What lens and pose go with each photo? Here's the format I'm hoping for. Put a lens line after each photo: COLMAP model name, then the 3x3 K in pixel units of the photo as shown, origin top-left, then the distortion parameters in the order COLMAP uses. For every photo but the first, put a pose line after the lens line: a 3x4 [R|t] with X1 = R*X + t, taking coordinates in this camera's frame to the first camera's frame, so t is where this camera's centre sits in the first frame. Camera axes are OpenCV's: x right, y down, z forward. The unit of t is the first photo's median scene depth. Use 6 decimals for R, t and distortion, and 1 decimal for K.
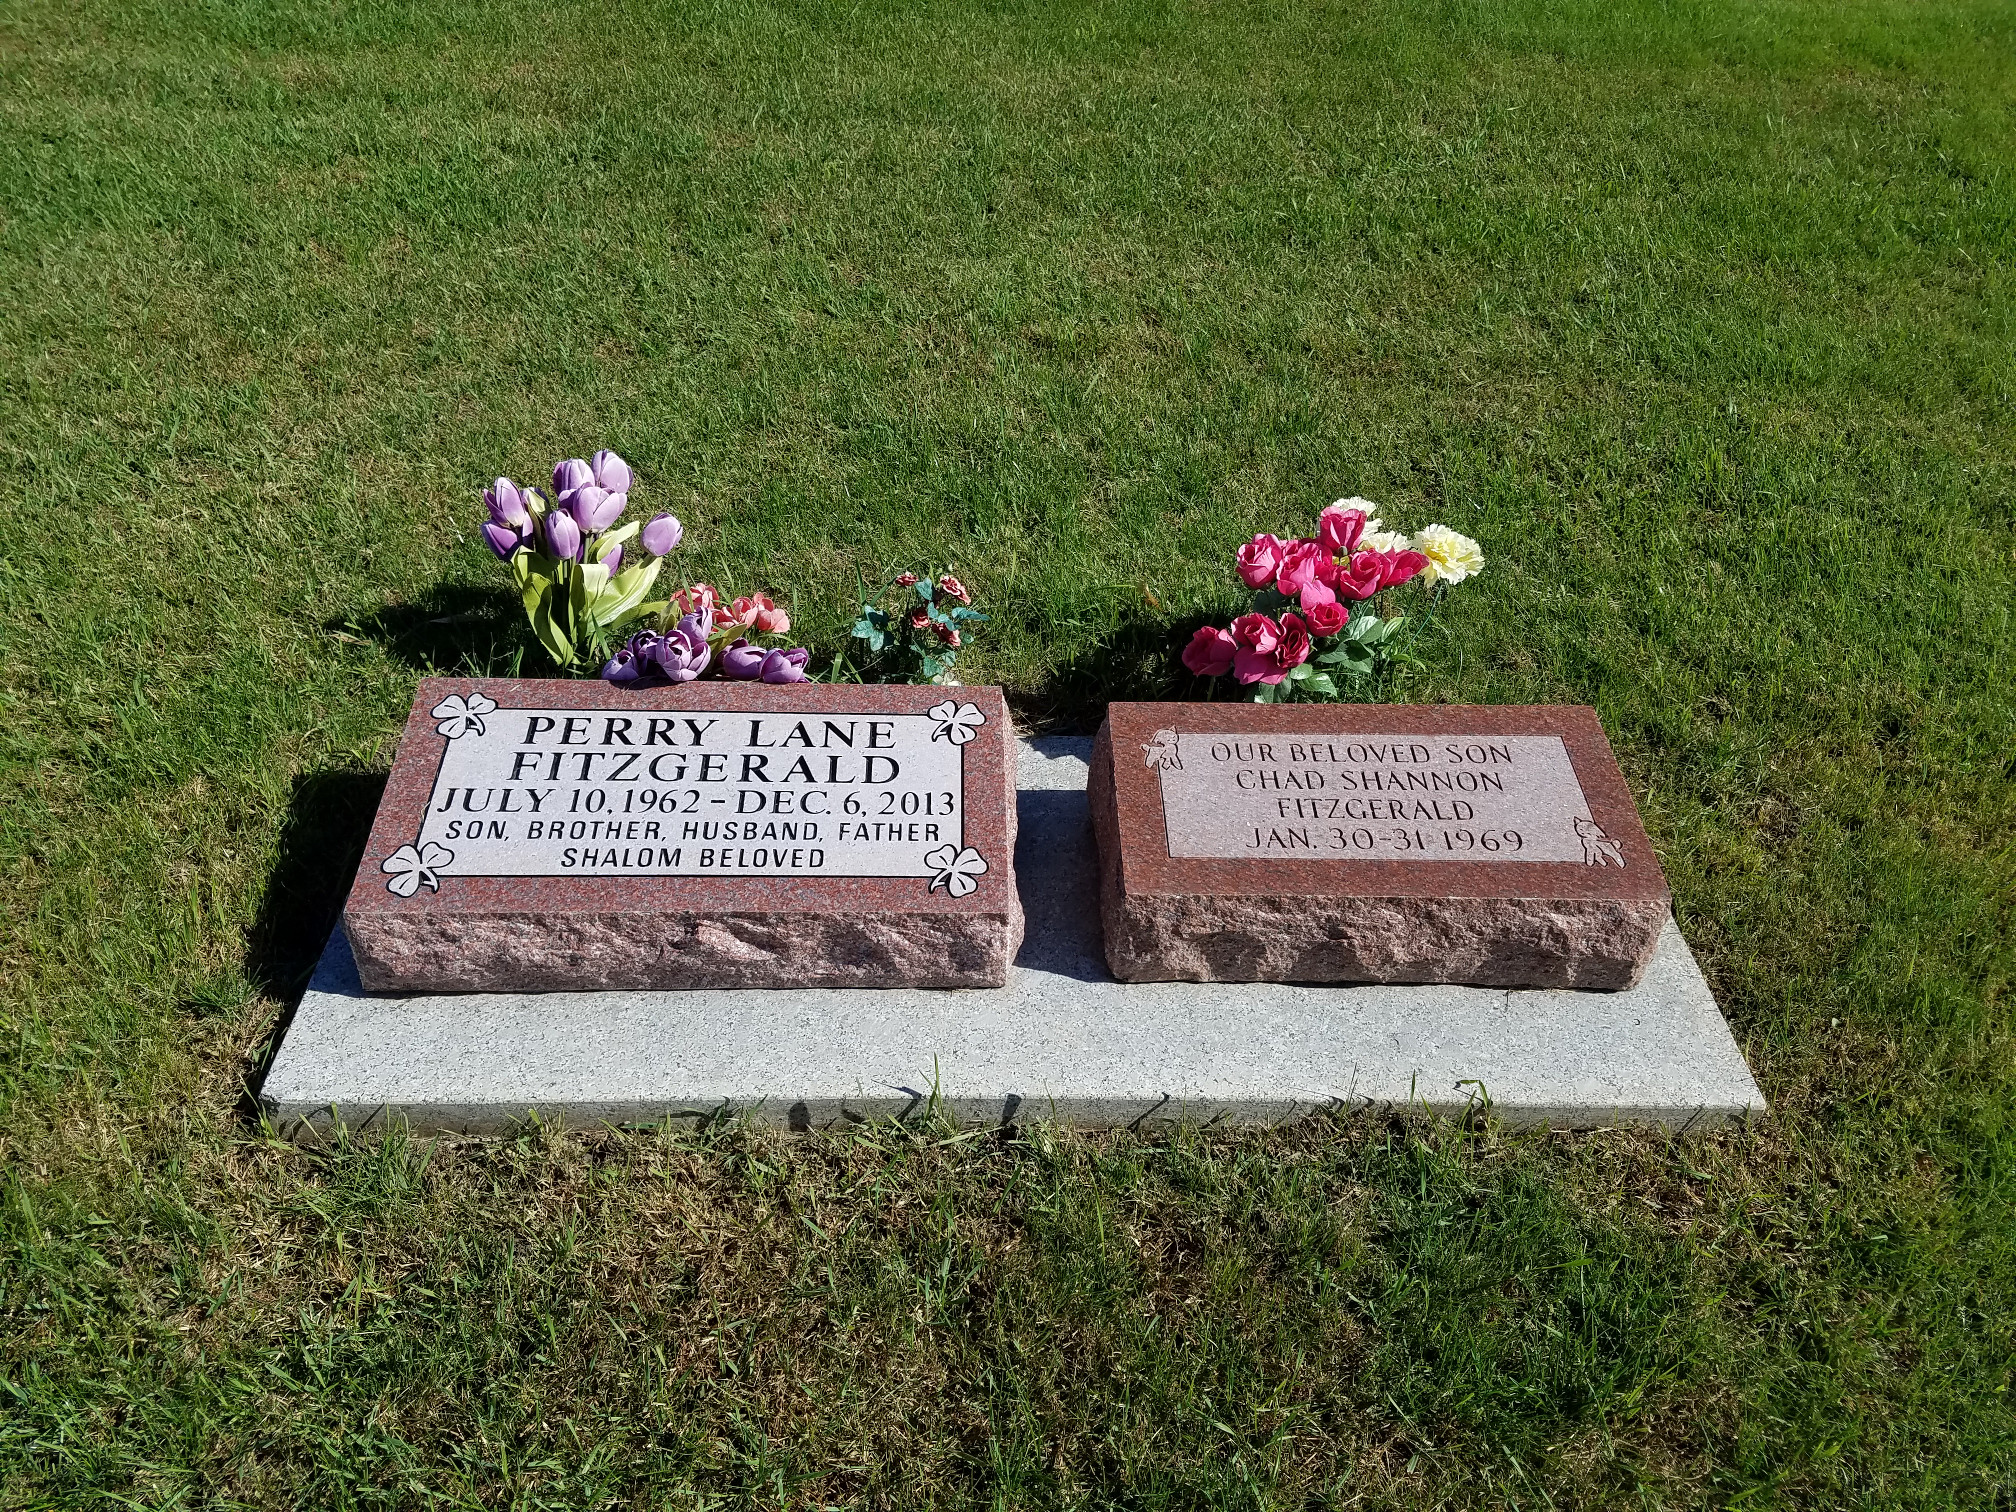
lens RADIAL K [[1532.7, 0, 1008.0], [0, 1532.7, 756.0], [0, 0, 1]] dist [0.227874, -0.370940]
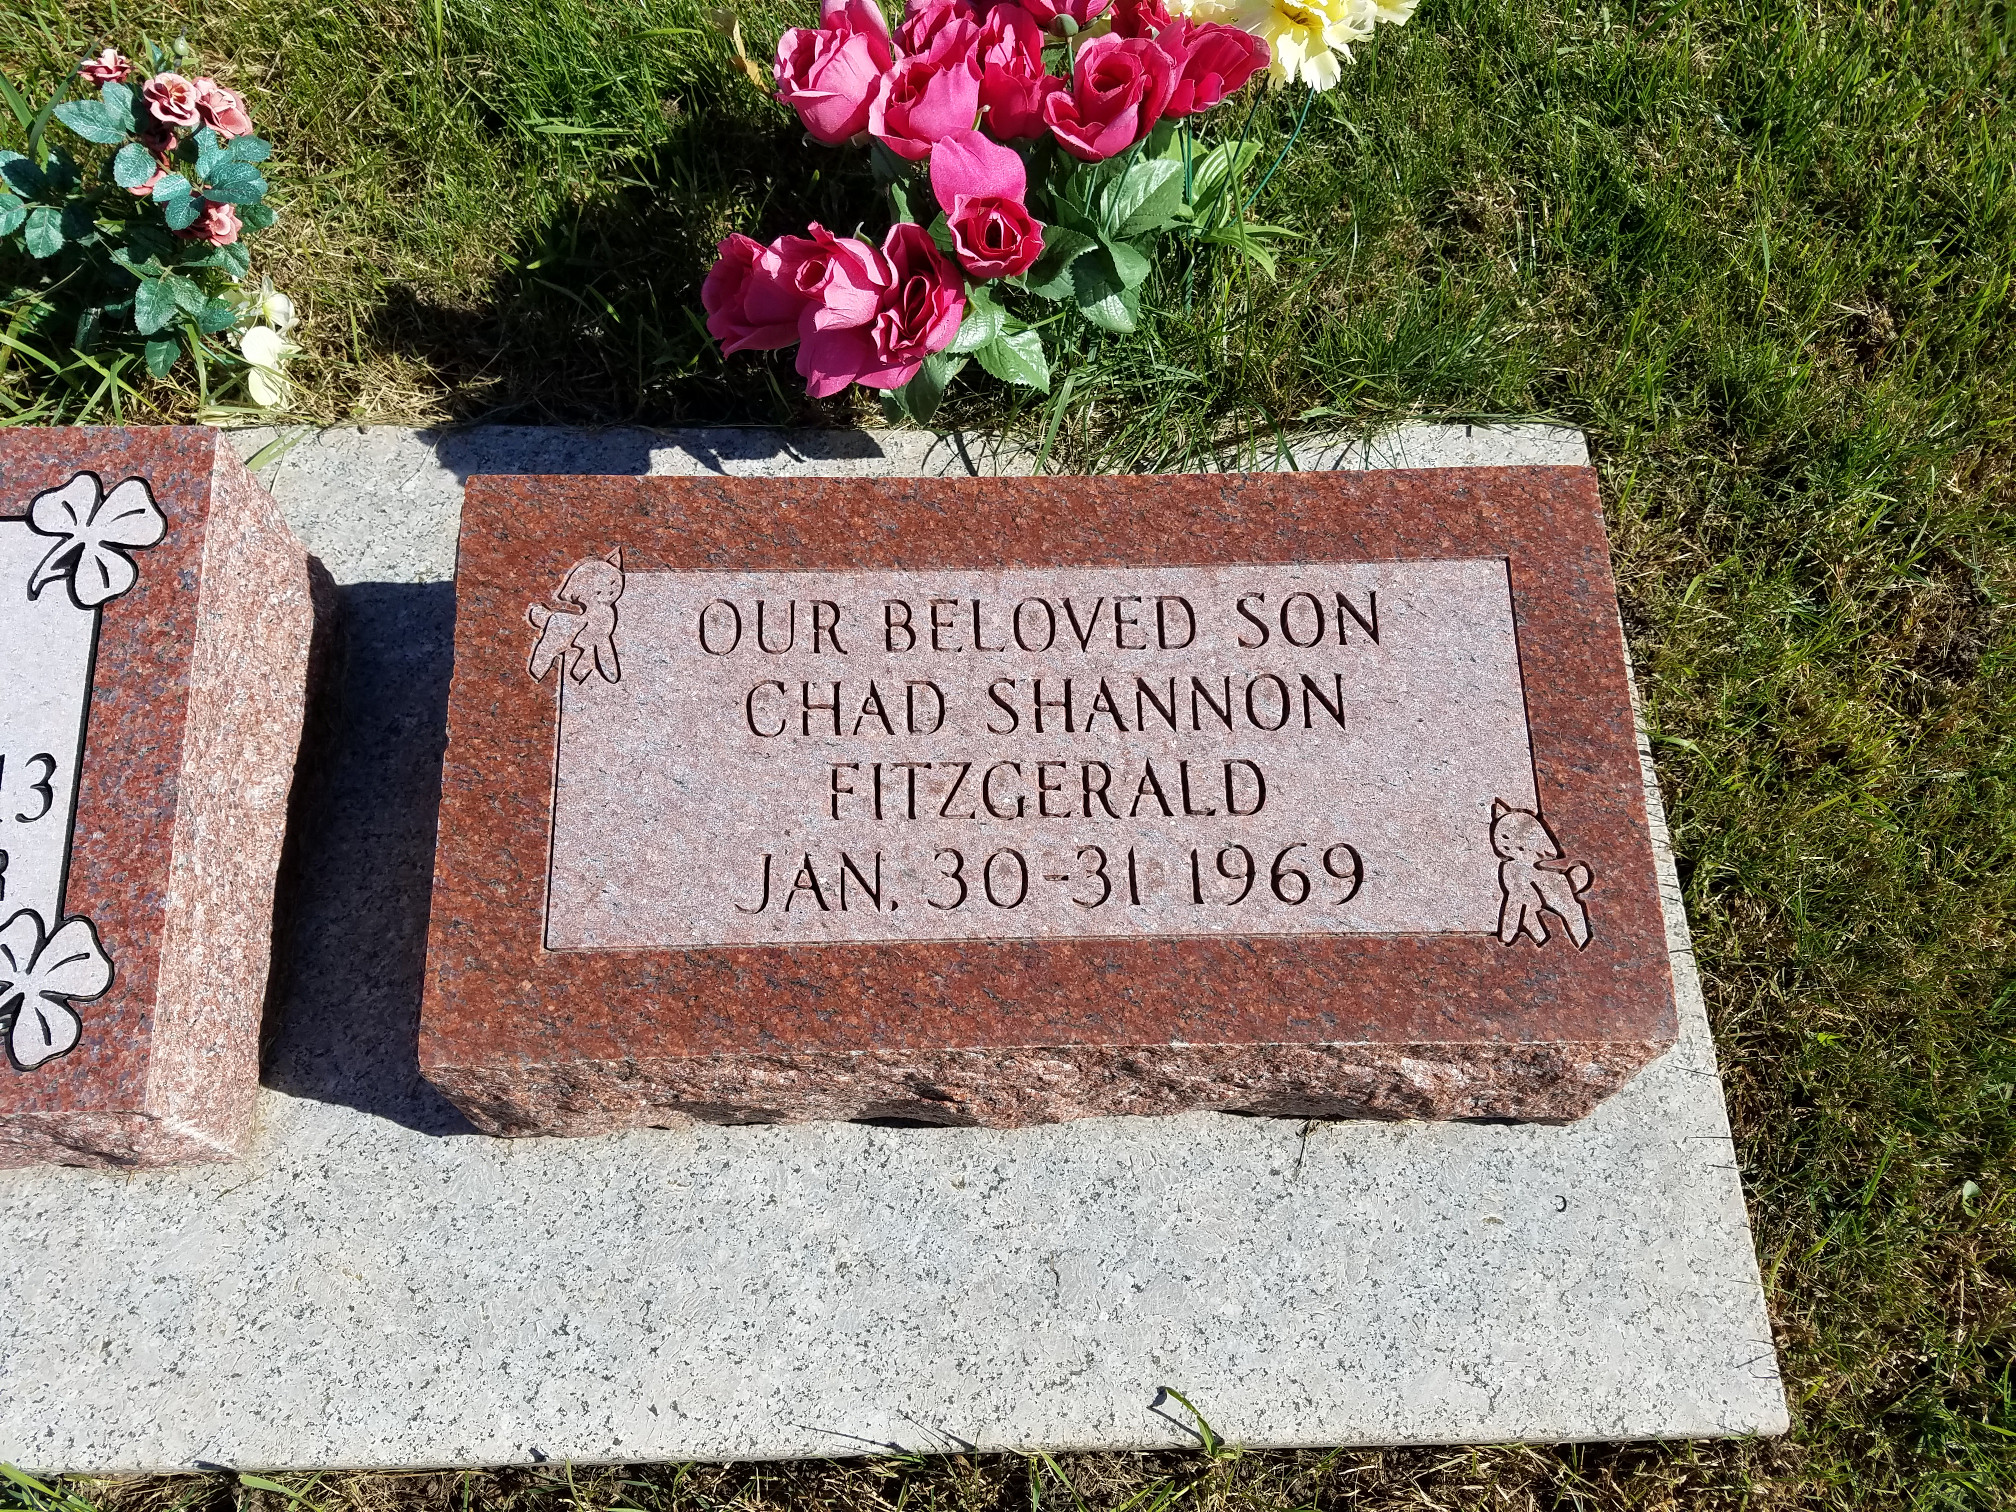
lens RADIAL K [[1532.7, 0, 1008.0], [0, 1532.7, 756.0], [0, 0, 1]] dist [0.227874, -0.370940]
pose [[0.999980, -0.005163, -0.003669, 0.225938], [0.006272, 0.887656, 0.460465, -0.173553], [0.000879, -0.460479, 0.887670, 0.615512]]
